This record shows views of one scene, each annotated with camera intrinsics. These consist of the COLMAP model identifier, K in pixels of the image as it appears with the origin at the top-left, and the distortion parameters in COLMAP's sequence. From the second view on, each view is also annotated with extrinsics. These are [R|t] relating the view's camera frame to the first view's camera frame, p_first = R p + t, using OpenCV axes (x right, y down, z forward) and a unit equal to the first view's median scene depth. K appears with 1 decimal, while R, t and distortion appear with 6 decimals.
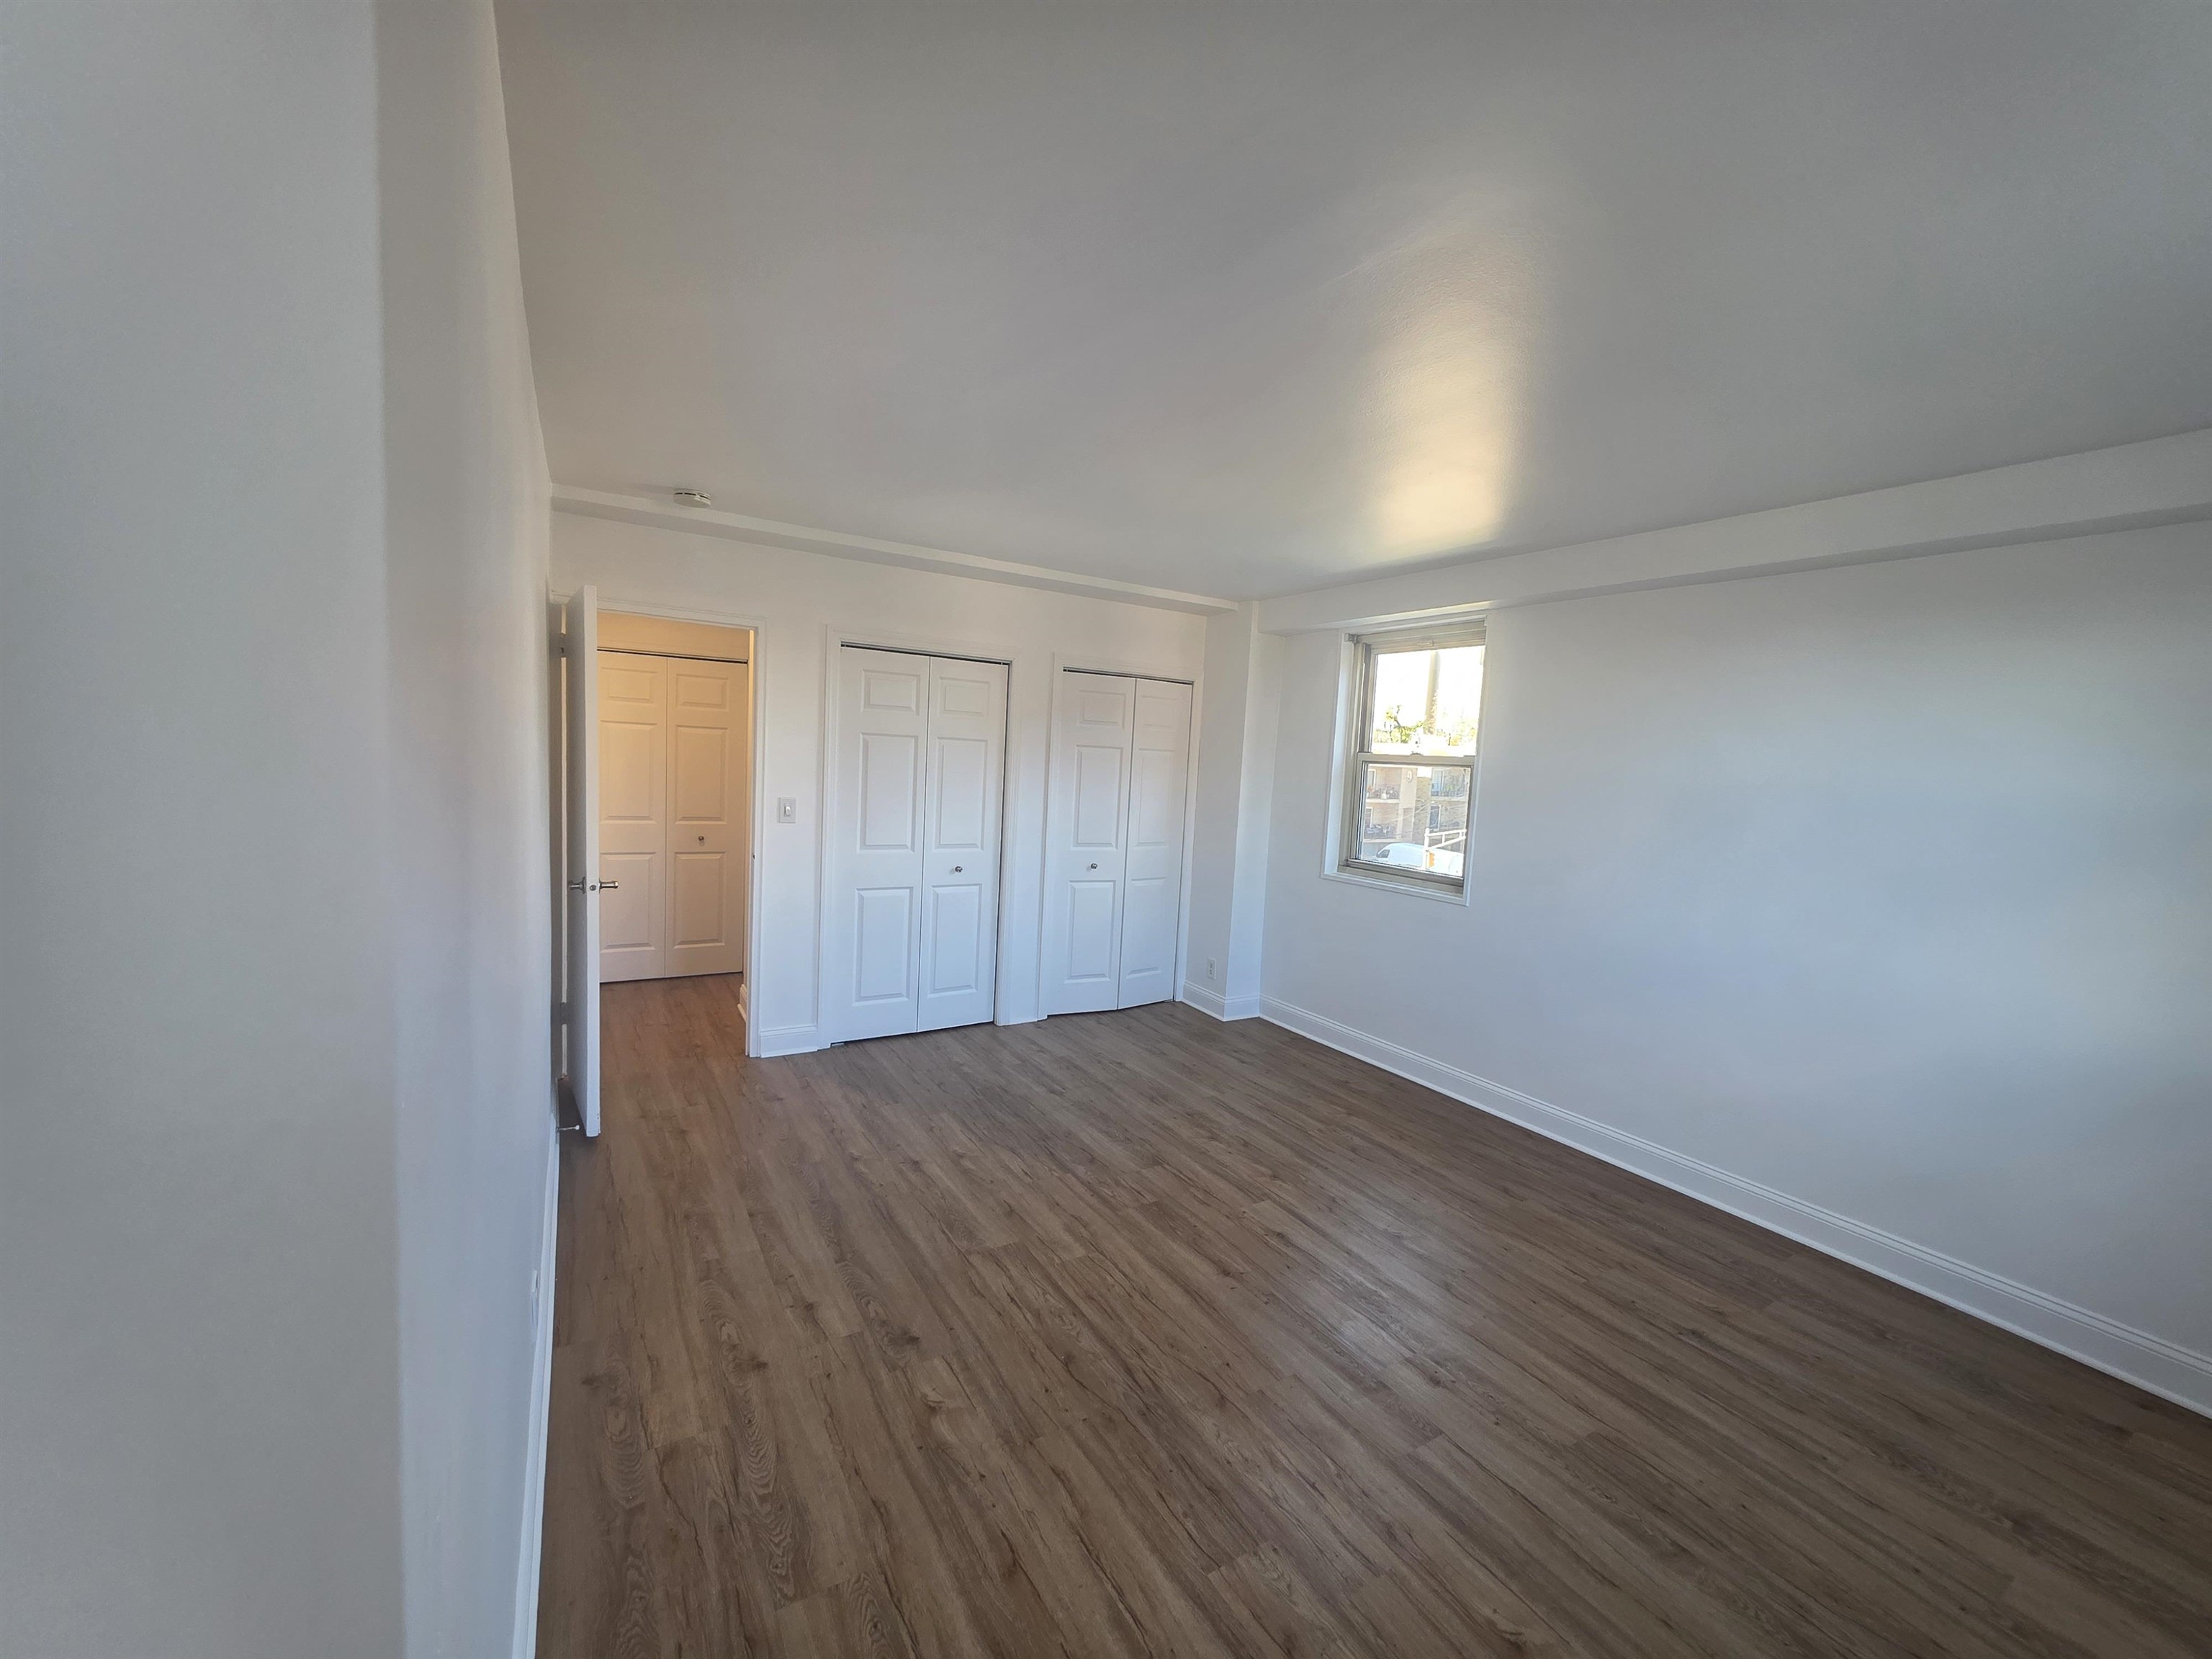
lens RADIAL K [[880.3, 0, 1129.9], [0, 880.3, 834.9], [0, 0, 1]] dist [0.003460, 0.000050]
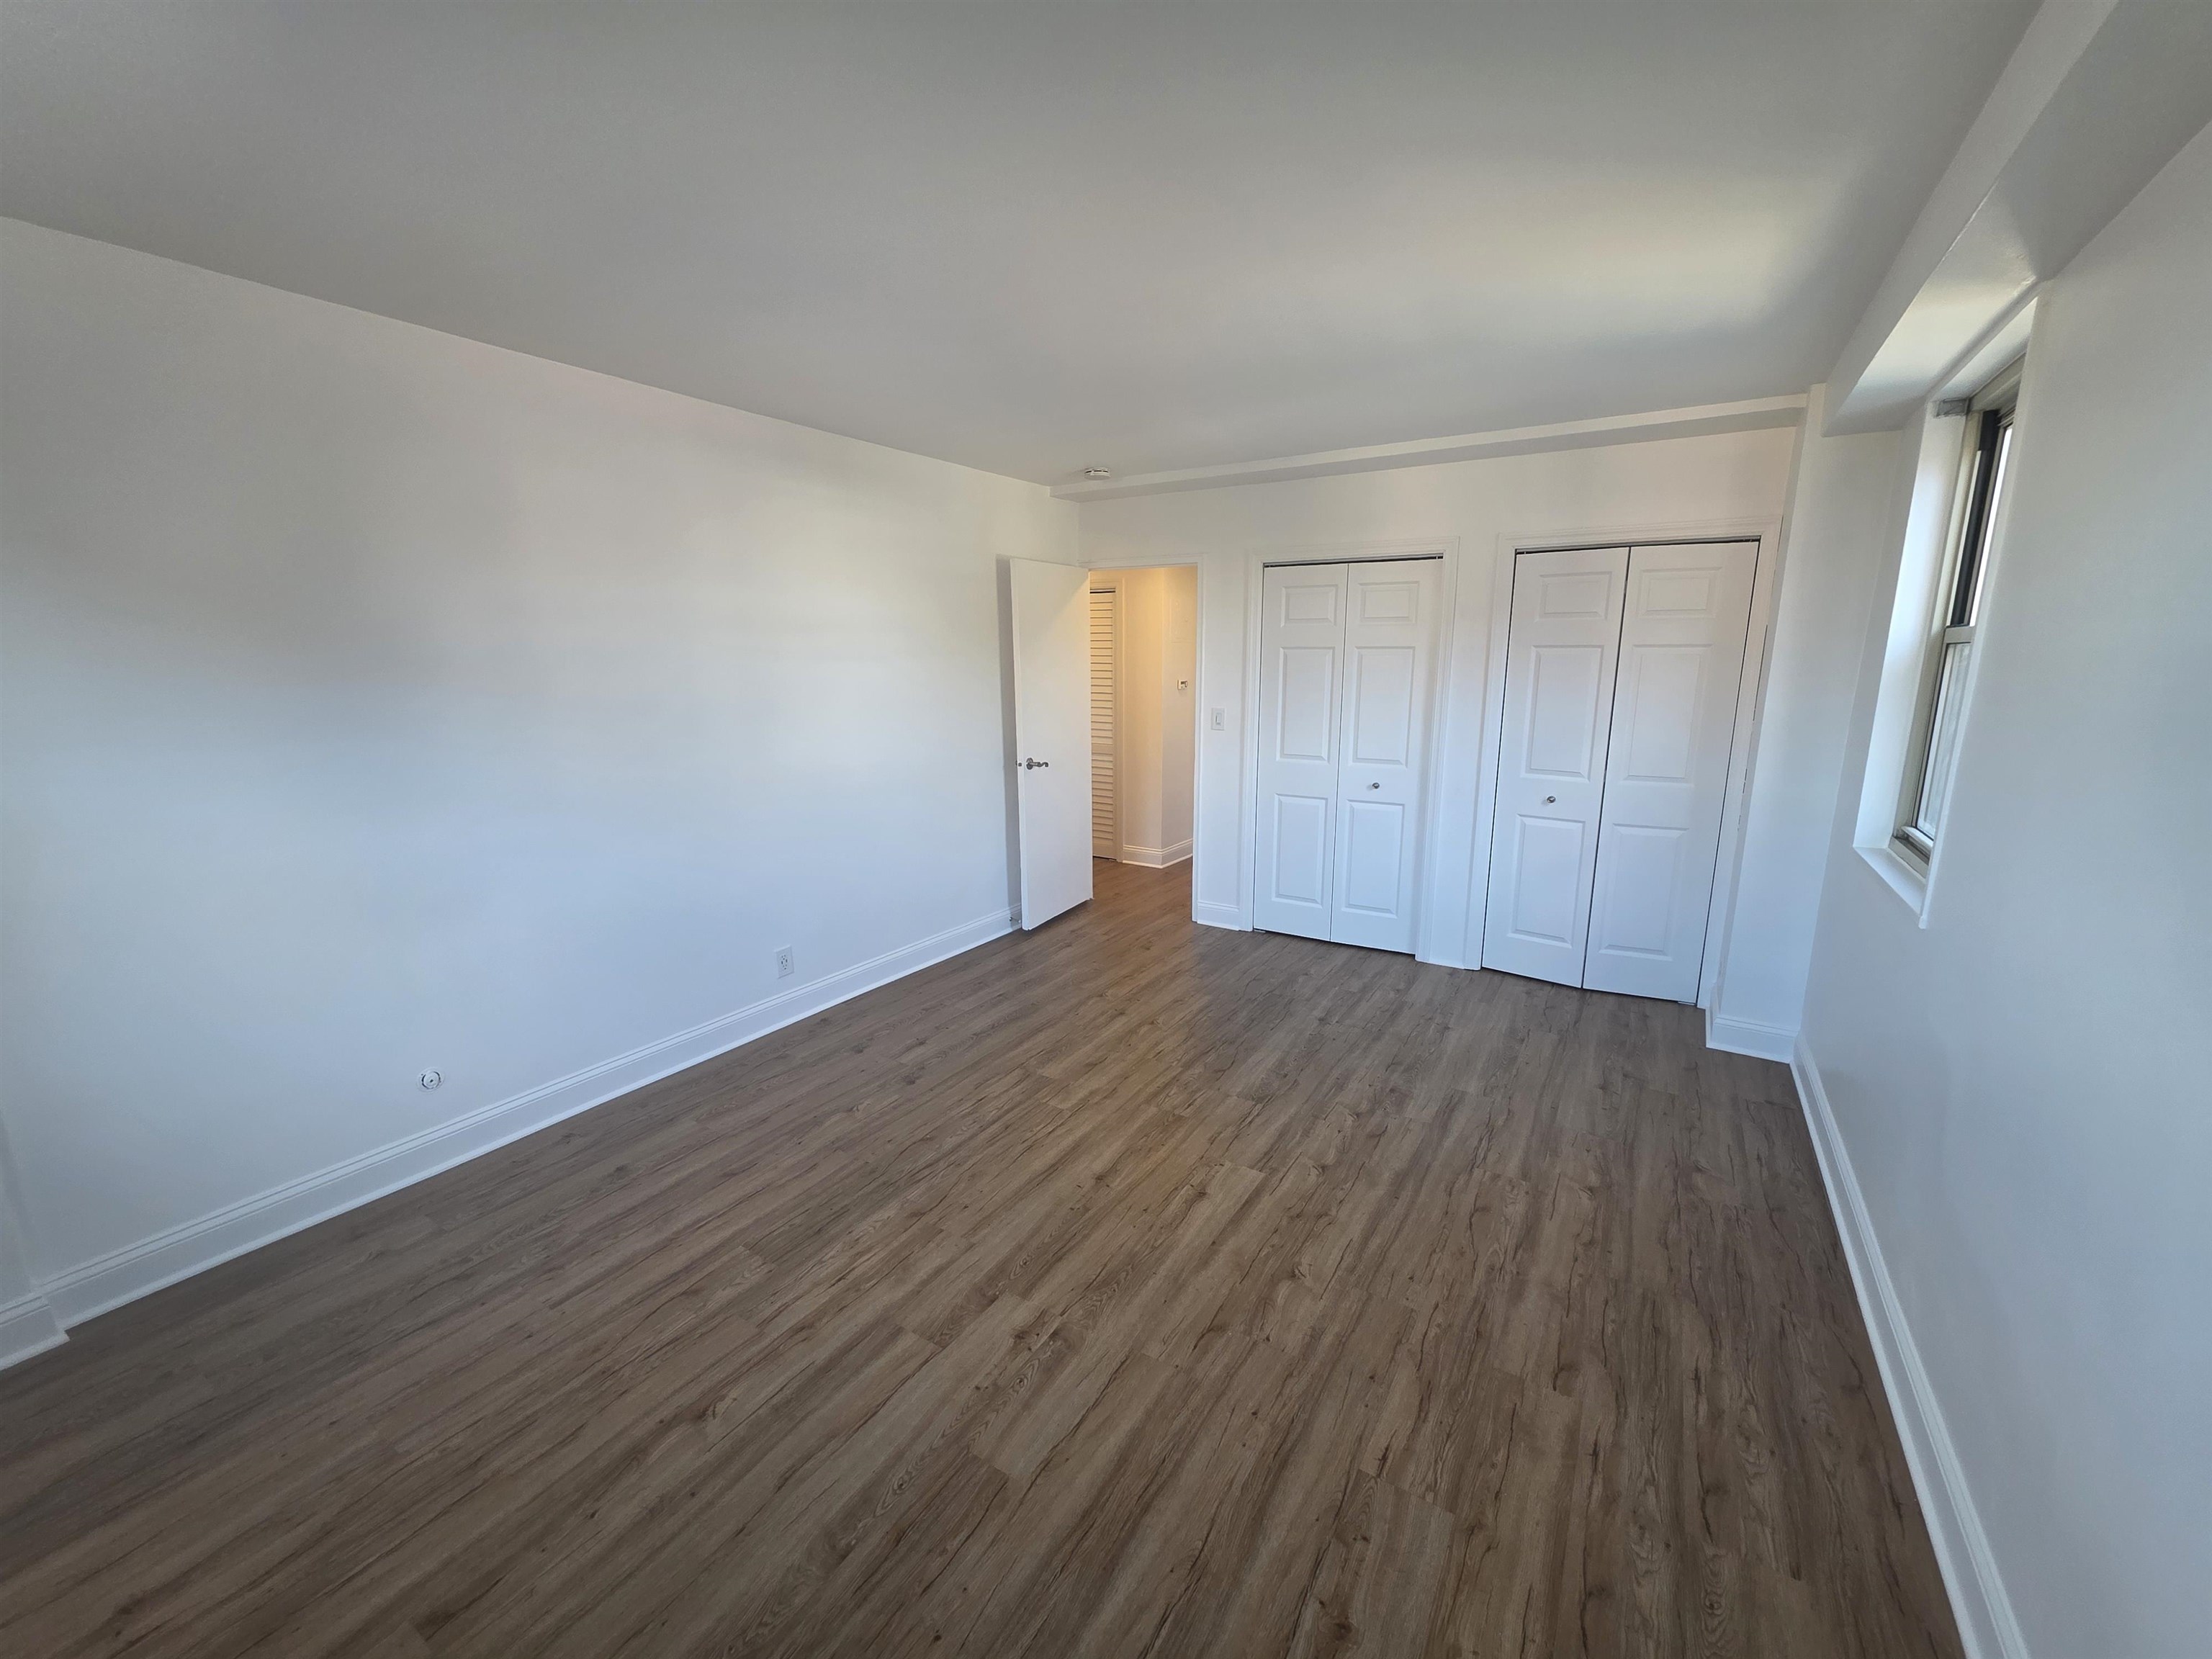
lens RADIAL K [[880.3, 0, 1125.4], [0, 880.3, 836.3], [0, 0, 1]] dist [0.003460, 0.000050]
pose [[0.444437, 0.130574, -0.886243, 0.769217], [-0.057695, 0.991438, 0.117140, -0.004483], [0.893950, -0.000929, 0.448165, 0.464811]]
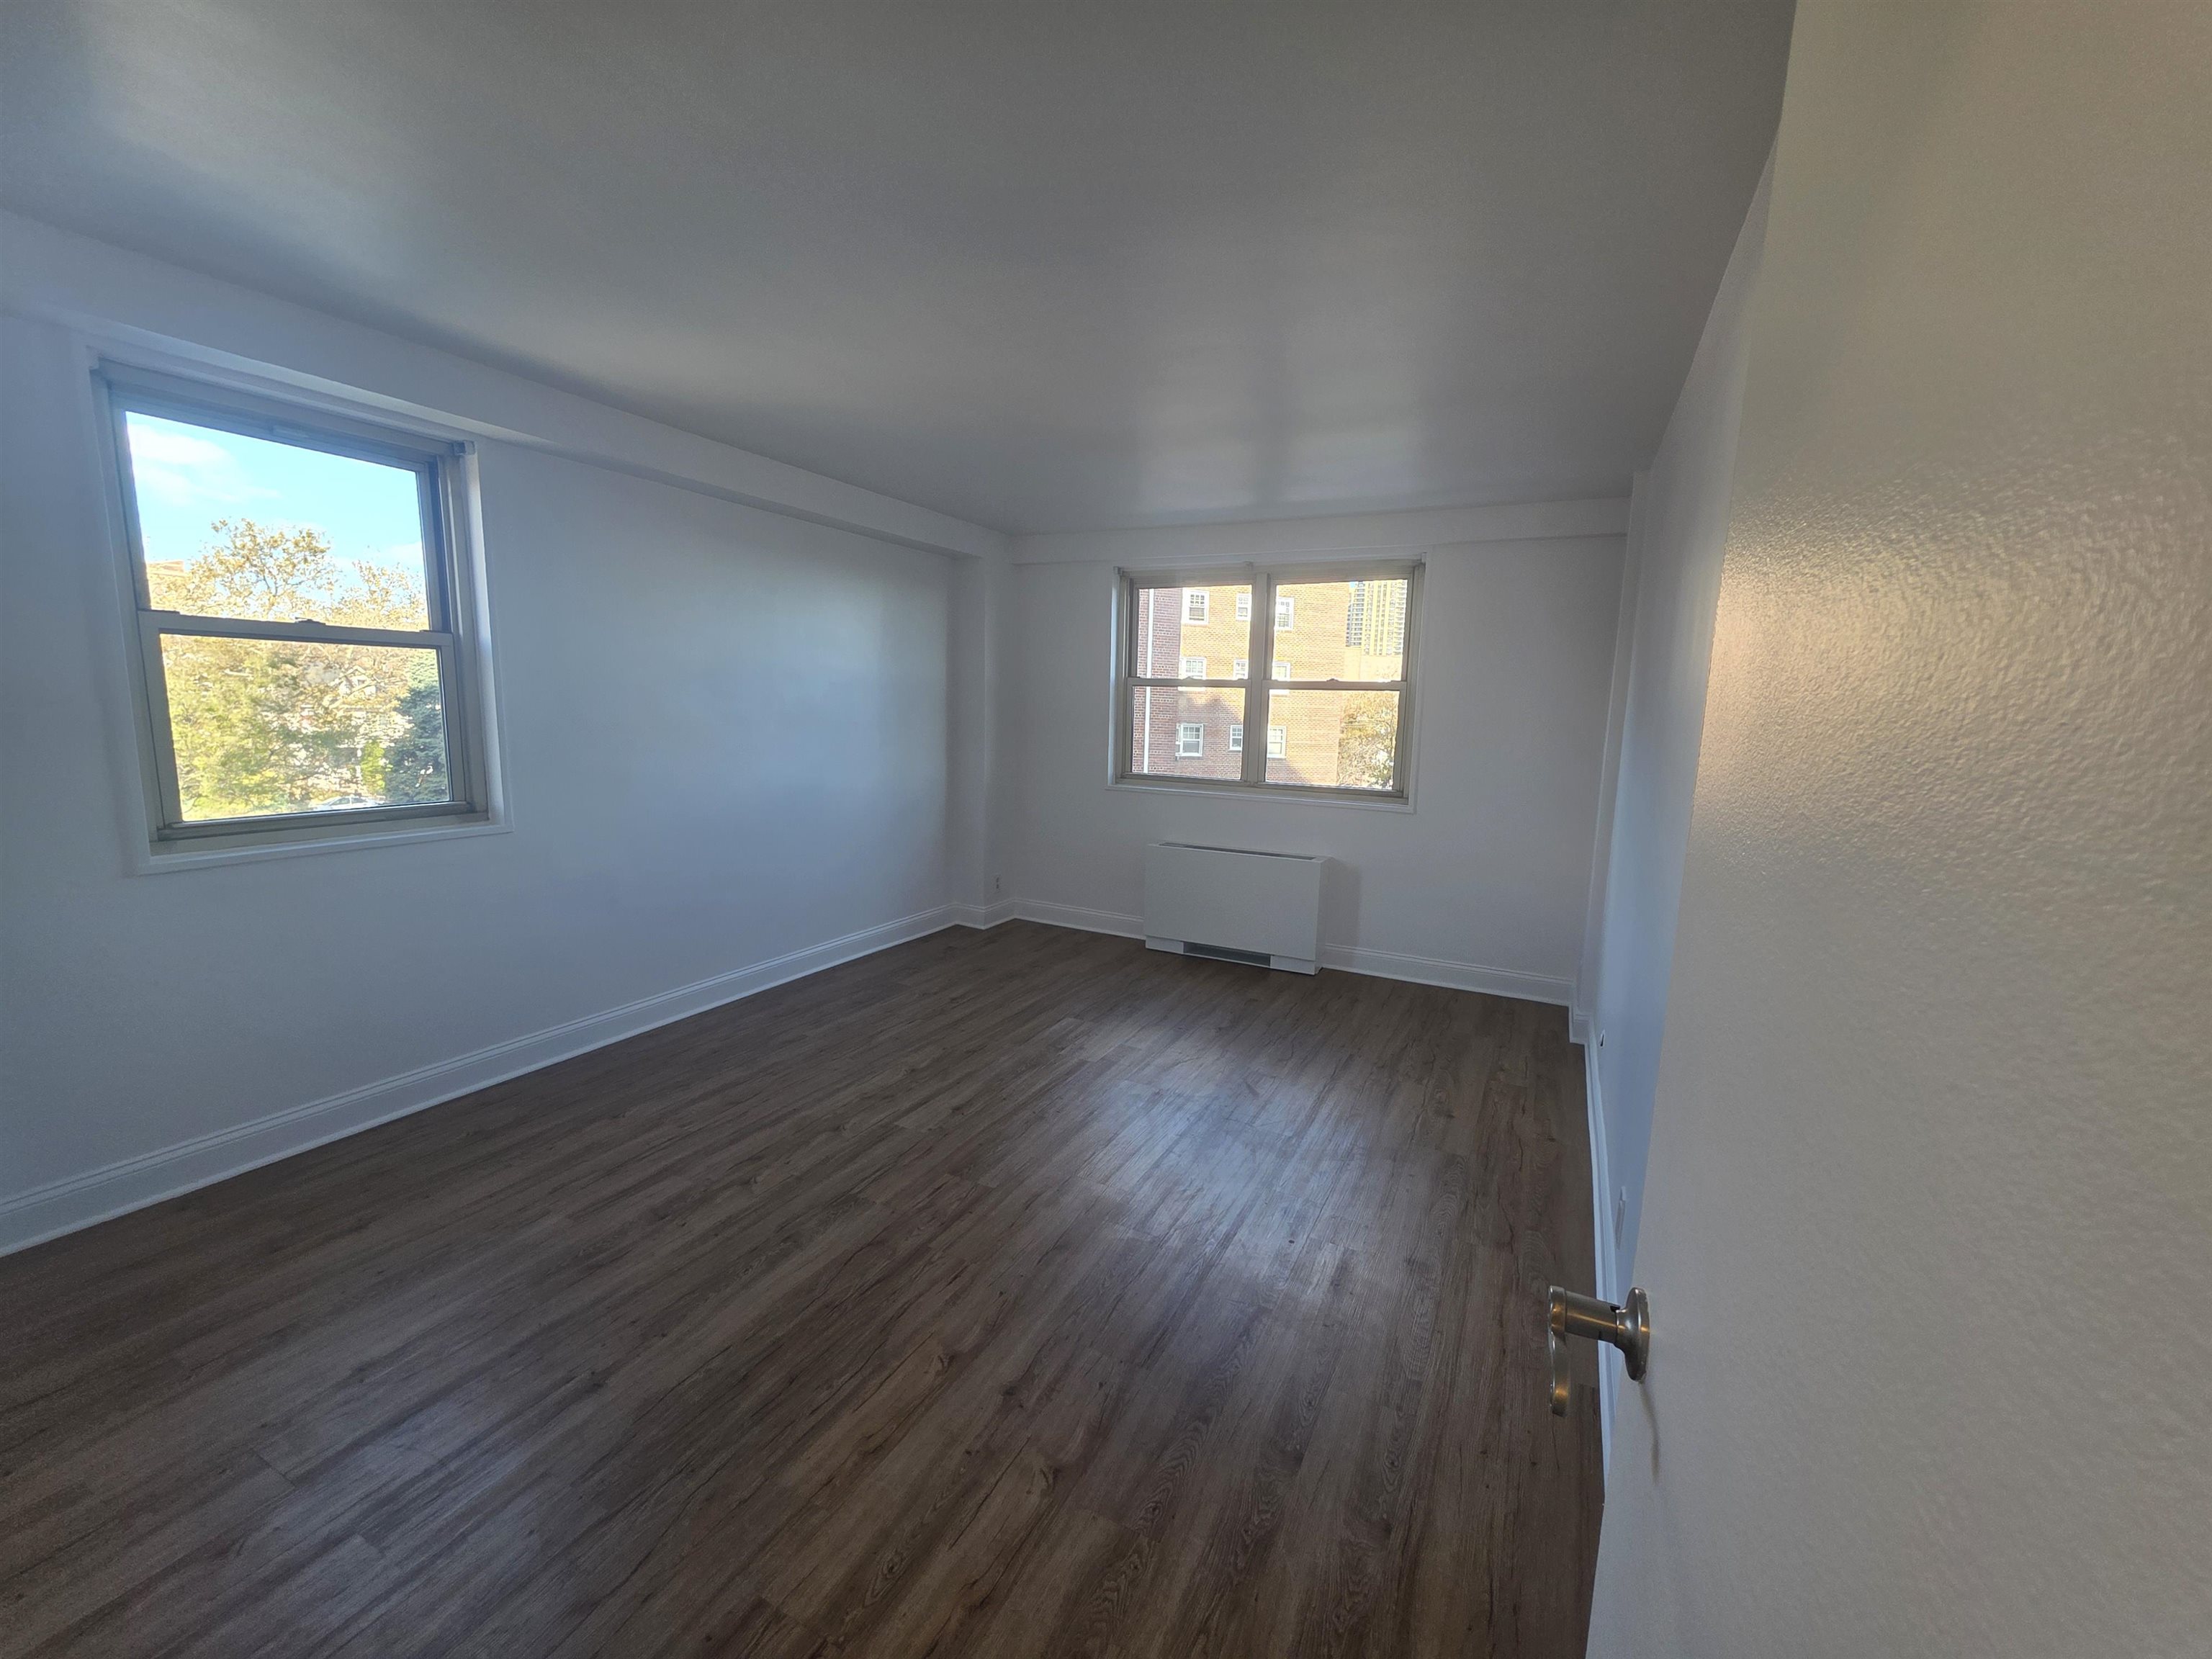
lens RADIAL K [[880.3, 0, 1114.7], [0, 880.3, 835.0], [0, 0, 1]] dist [0.003460, 0.000050]
pose [[-0.511797, -0.192905, 0.837169, -0.675612], [0.024005, 0.970873, 0.238389, -0.111797], [-0.858771, 0.142103, -0.492259, 1.153169]]
